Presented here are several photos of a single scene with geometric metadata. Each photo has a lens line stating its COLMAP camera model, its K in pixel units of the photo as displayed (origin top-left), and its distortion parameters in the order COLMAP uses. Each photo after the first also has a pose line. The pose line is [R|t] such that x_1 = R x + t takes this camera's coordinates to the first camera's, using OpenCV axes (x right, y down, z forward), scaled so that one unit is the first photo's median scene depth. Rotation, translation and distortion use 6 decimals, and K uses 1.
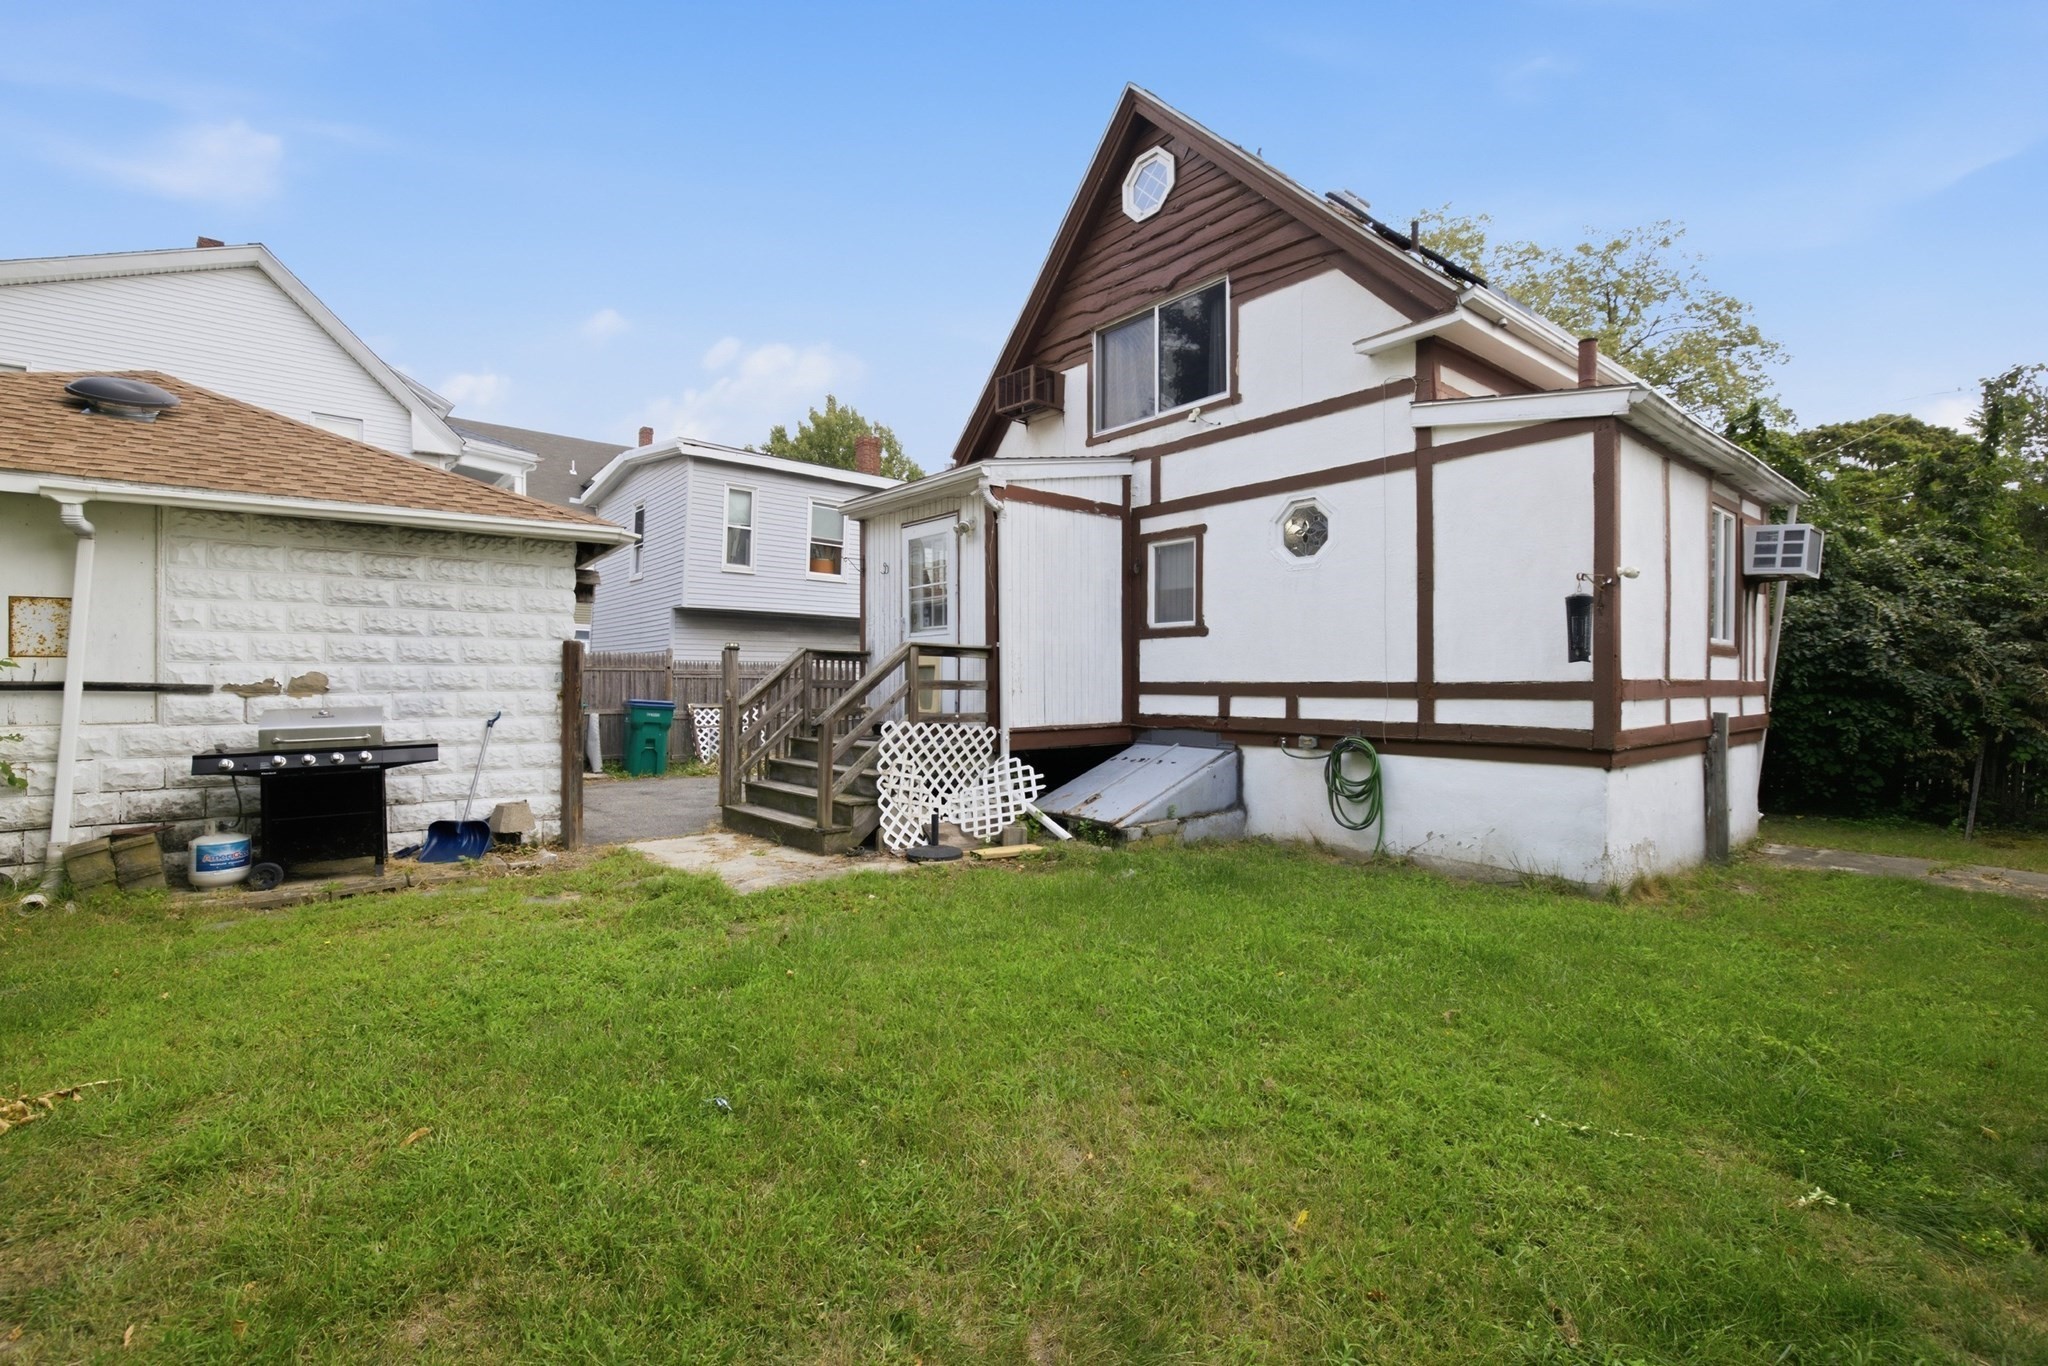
lens RADIAL K [[890.4, 0, 1020.5], [0, 890.4, 677.4], [0, 0, 1]] dist [0.000746, -0.000082]
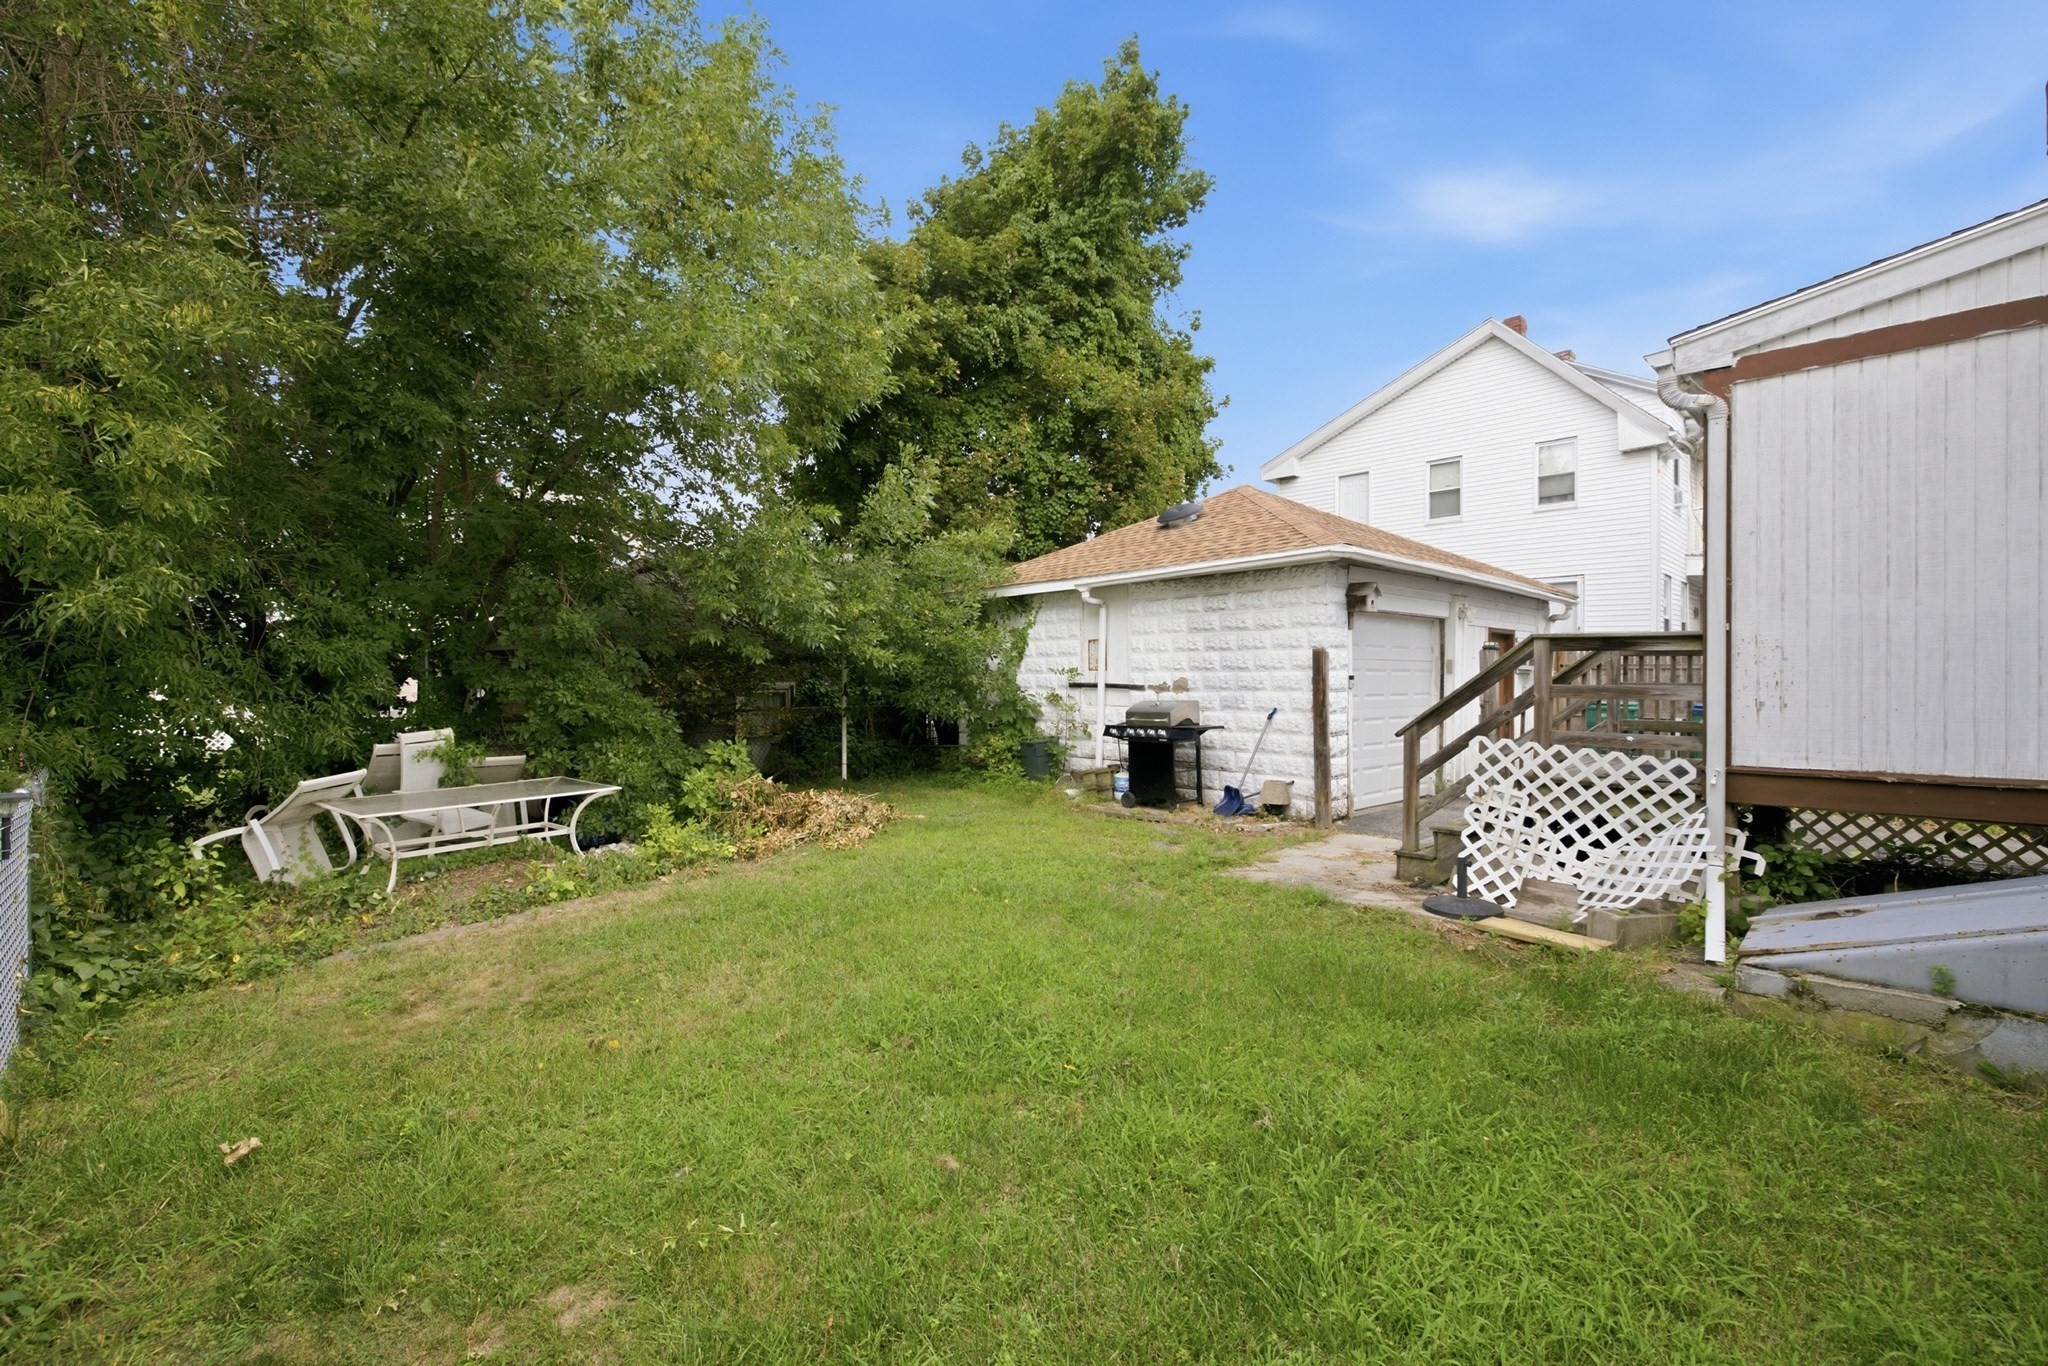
lens RADIAL K [[917.8, 0, 1031.8], [0, 917.8, 703.4], [0, 0, 1]] dist [0.000280, -0.000635]
pose [[0.046717, 0.027472, -0.998530, 0.640134], [0.004083, 0.999608, 0.027692, -0.004689], [0.998900, -0.005371, 0.046587, 0.545579]]
